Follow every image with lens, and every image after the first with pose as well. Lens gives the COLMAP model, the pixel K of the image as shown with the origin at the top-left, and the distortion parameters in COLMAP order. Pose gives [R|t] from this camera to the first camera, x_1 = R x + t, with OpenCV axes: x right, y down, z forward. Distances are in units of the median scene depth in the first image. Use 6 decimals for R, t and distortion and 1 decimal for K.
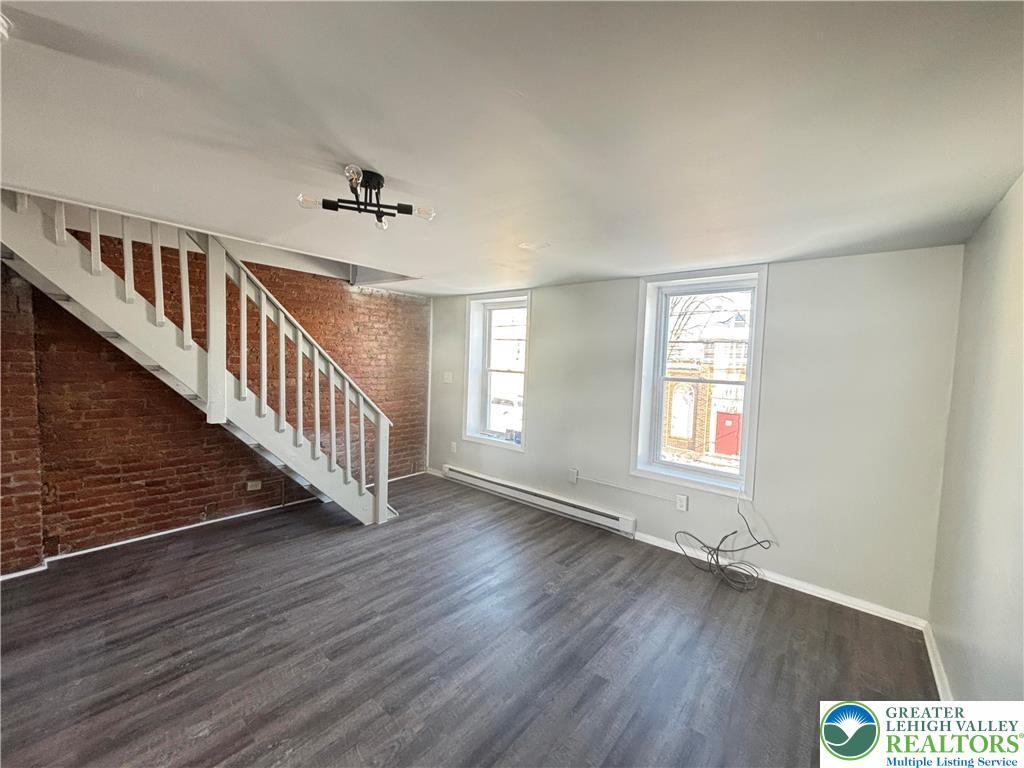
lens RADIAL K [[412.4, 0, 509.2], [0, 412.4, 382.3], [0, 0, 1]] dist [0.000460, 0.000356]
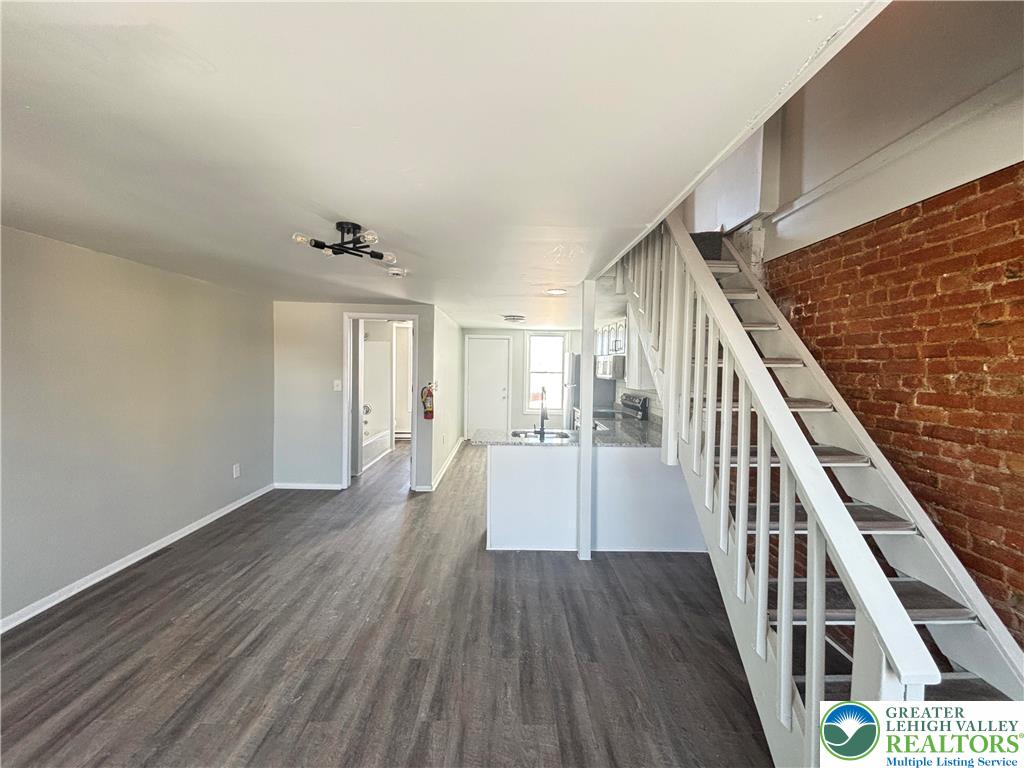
lens RADIAL K [[412.4, 0, 509.2], [0, 412.4, 382.3], [0, 0, 1]] dist [0.000460, 0.000356]
pose [[-0.758260, -0.023192, -0.651540, 0.077177], [-0.075227, 0.995804, 0.052103, -0.097764], [0.647598, 0.088521, -0.756823, 1.749986]]
